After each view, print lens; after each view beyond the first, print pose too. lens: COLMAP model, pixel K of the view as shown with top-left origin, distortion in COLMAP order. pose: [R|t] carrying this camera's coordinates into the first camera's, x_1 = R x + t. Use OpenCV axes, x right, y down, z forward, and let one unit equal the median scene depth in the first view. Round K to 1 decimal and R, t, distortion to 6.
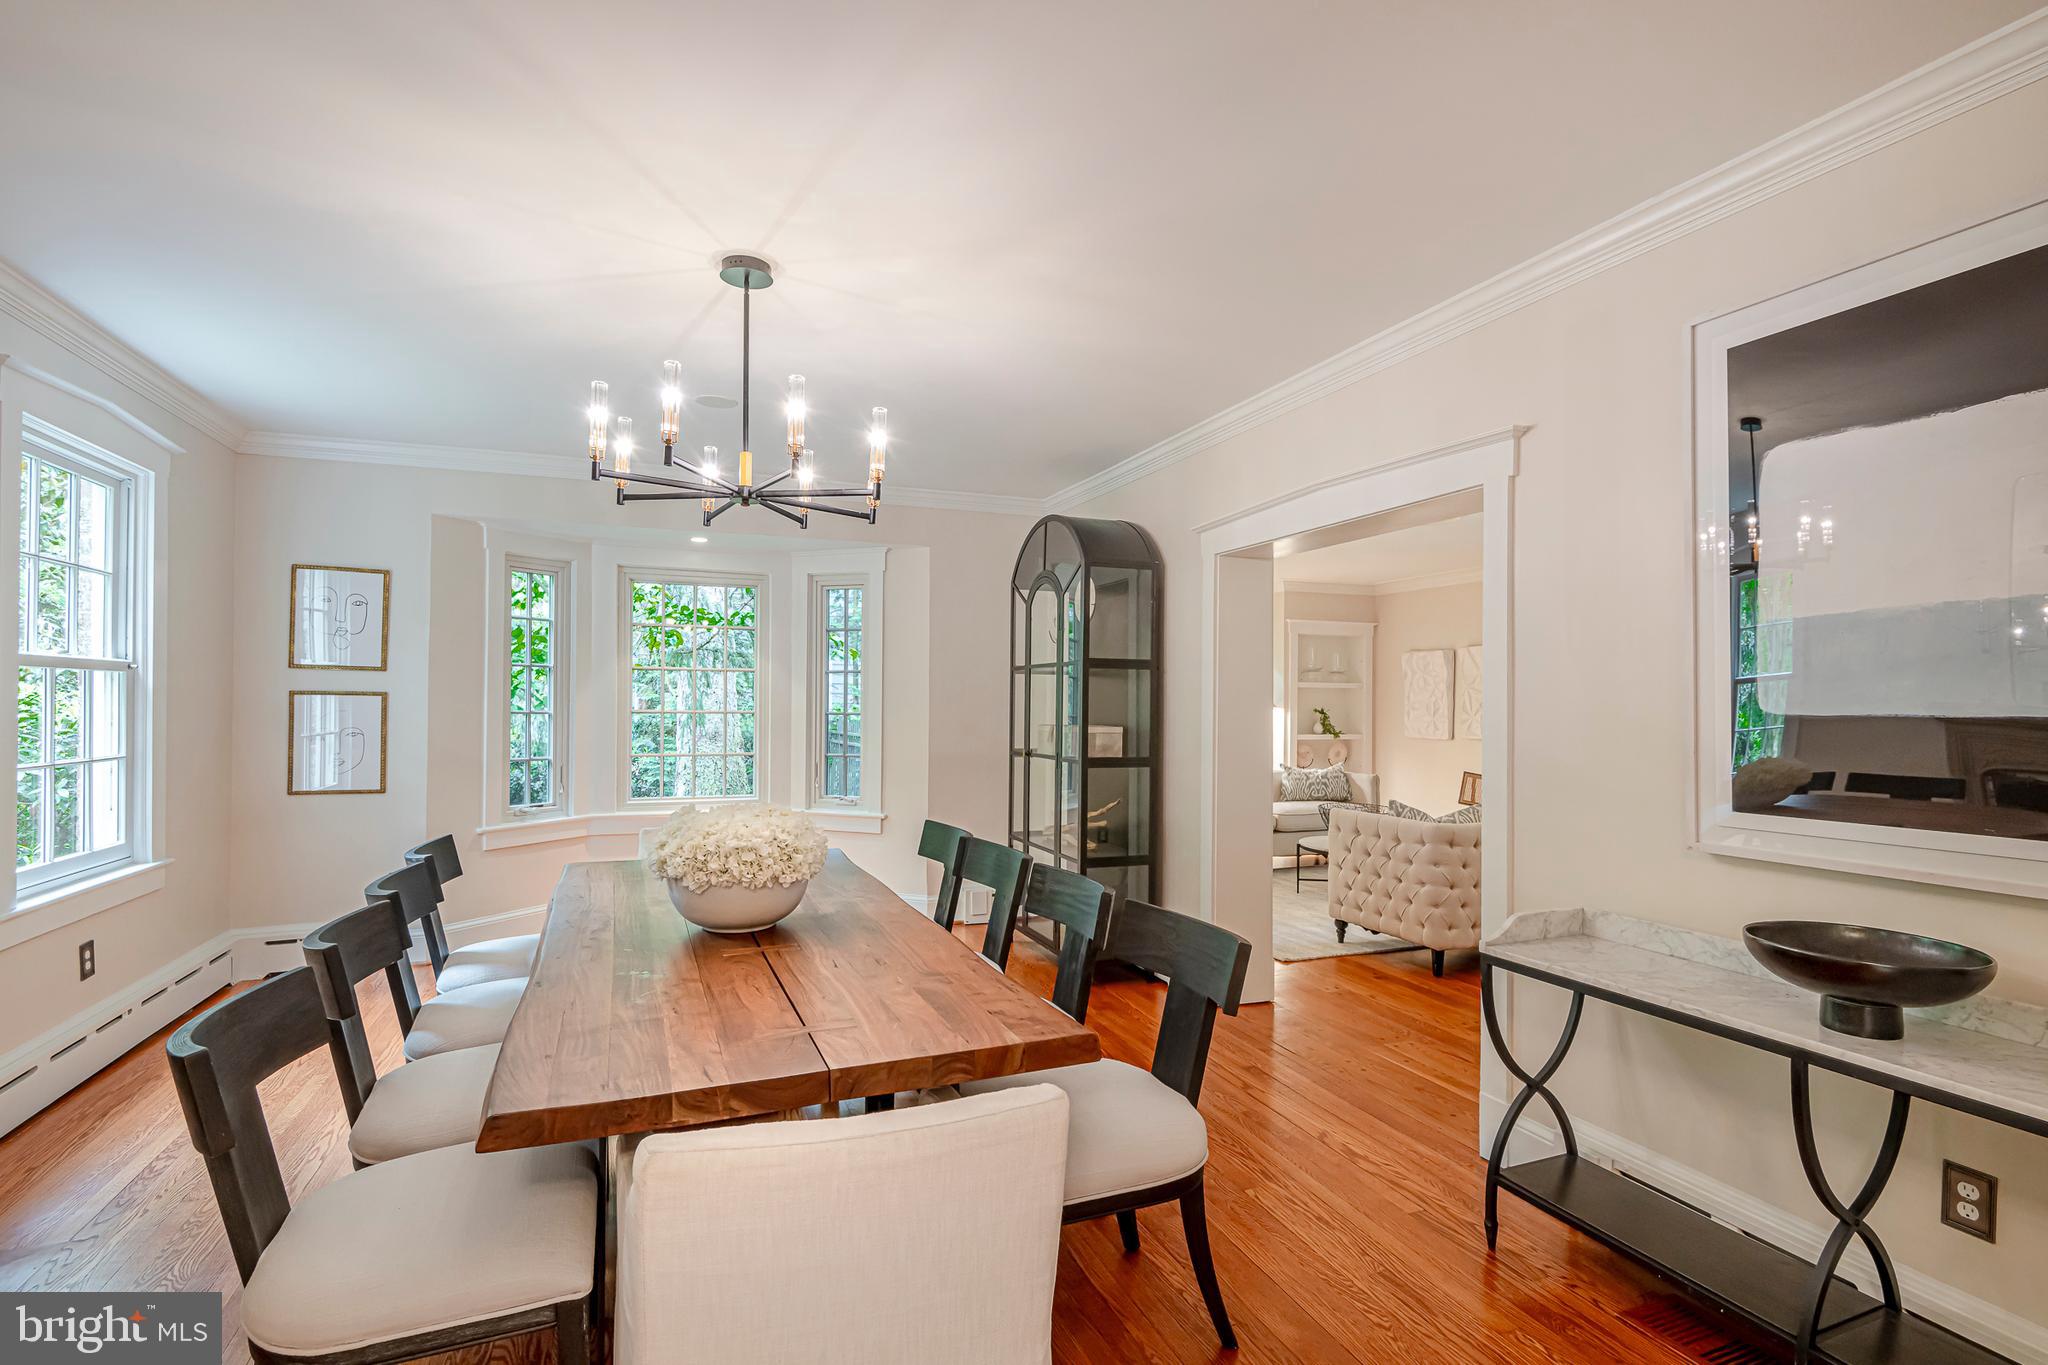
lens RADIAL K [[944.5, 0, 1008.9], [0, 944.5, 691.3], [0, 0, 1]] dist [-0.002857, -0.005668]
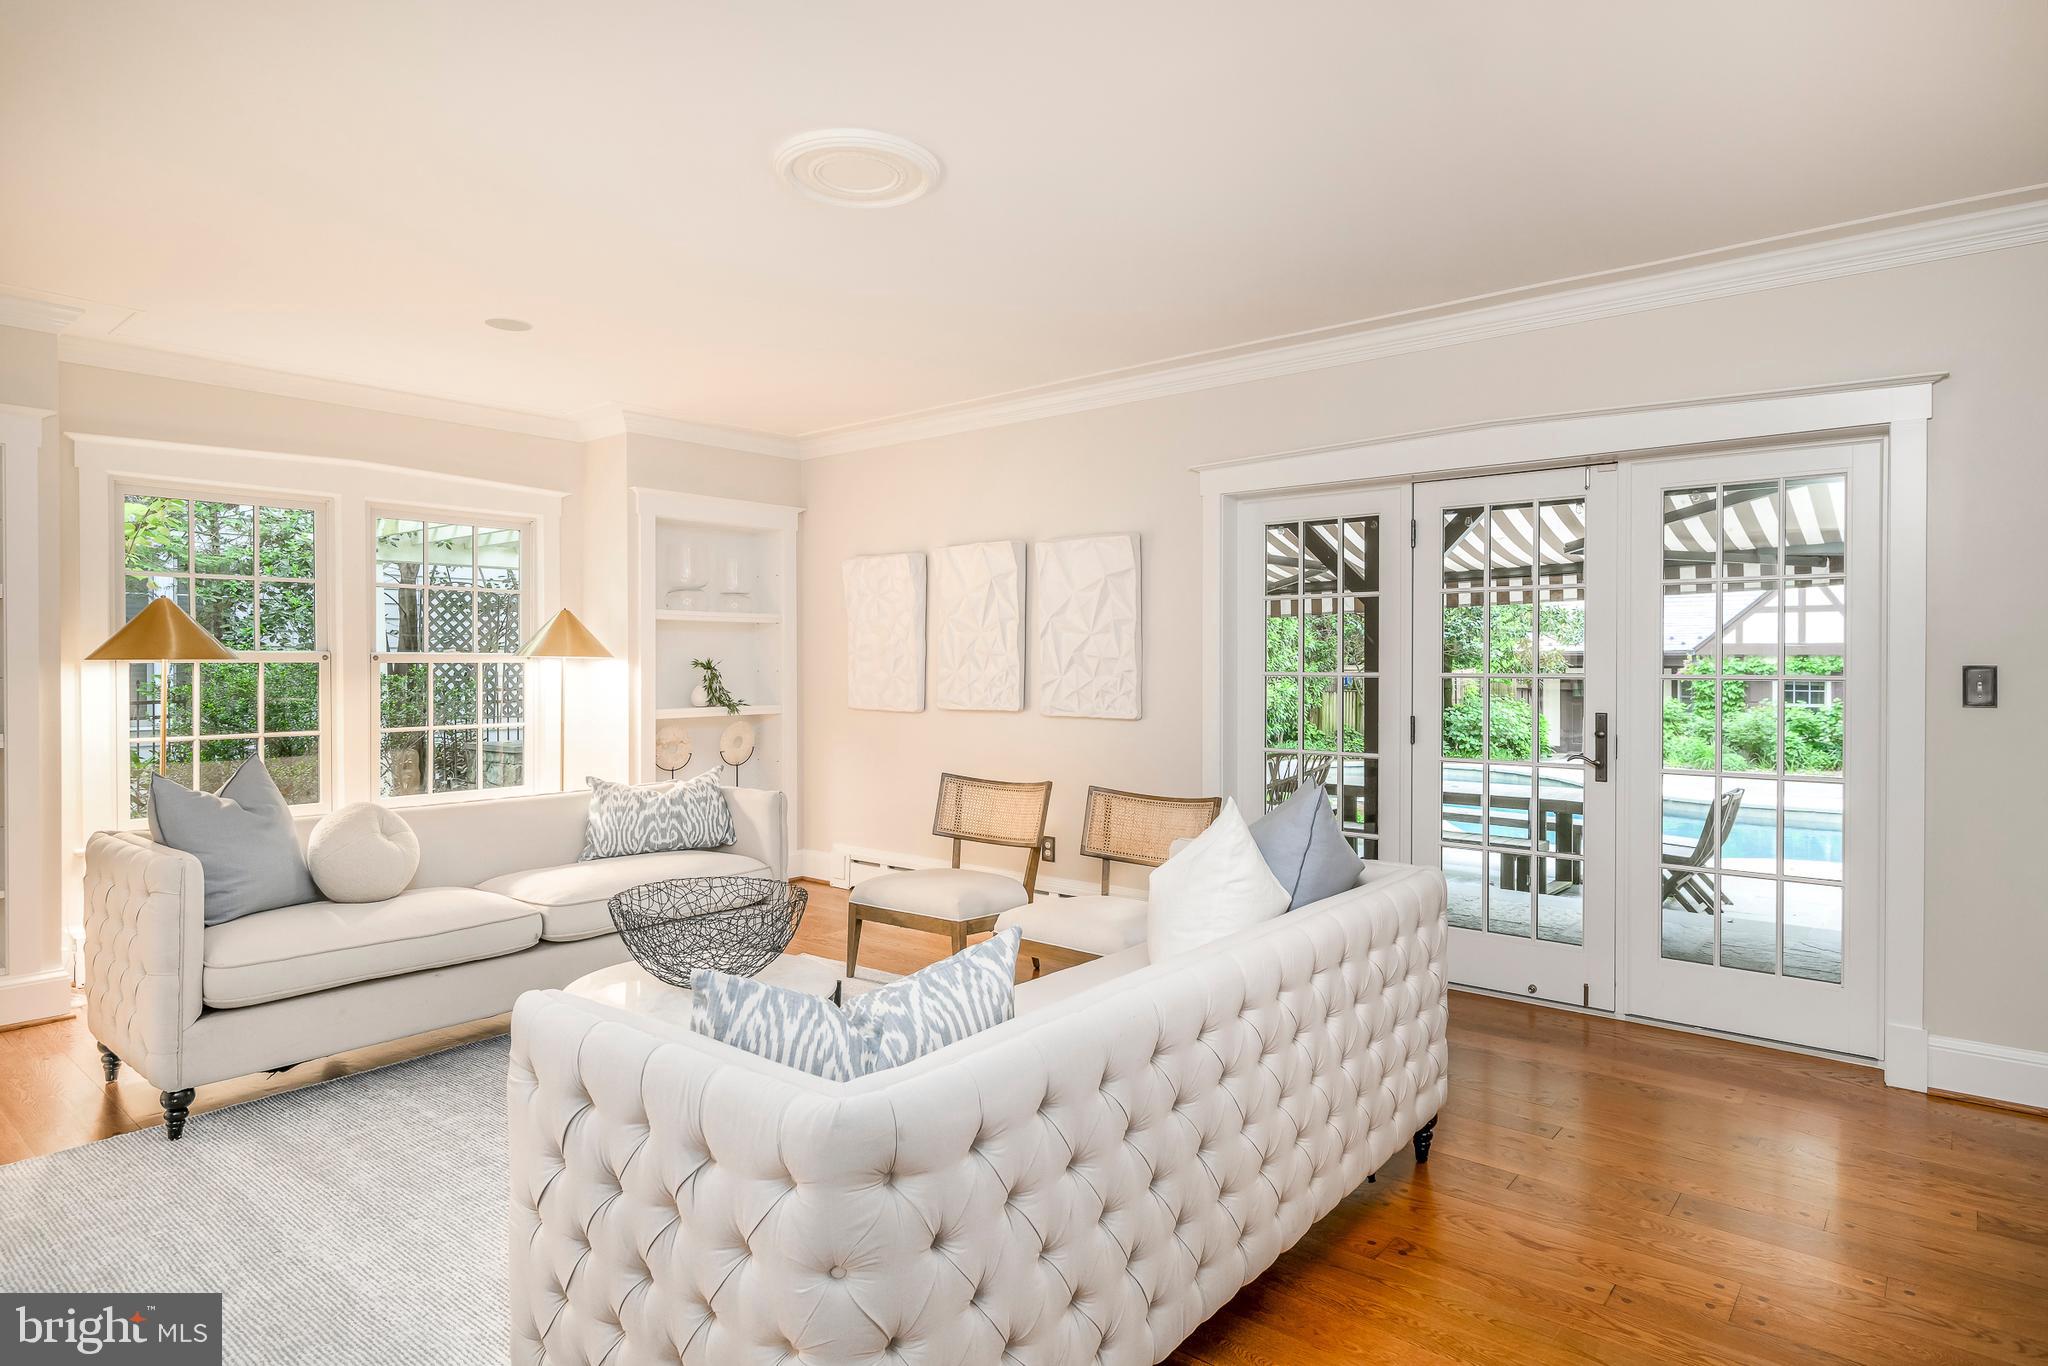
lens RADIAL K [[1134.8, 0, 1024.5], [0, 1134.8, 677.7], [0, 0, 1]] dist [0.017394, 0.000427]
pose [[0.868190, -0.015649, 0.495986, 0.168658], [0.000752, 0.999543, 0.030221, 0.009301], [-0.496232, -0.025864, 0.867805, 0.346363]]
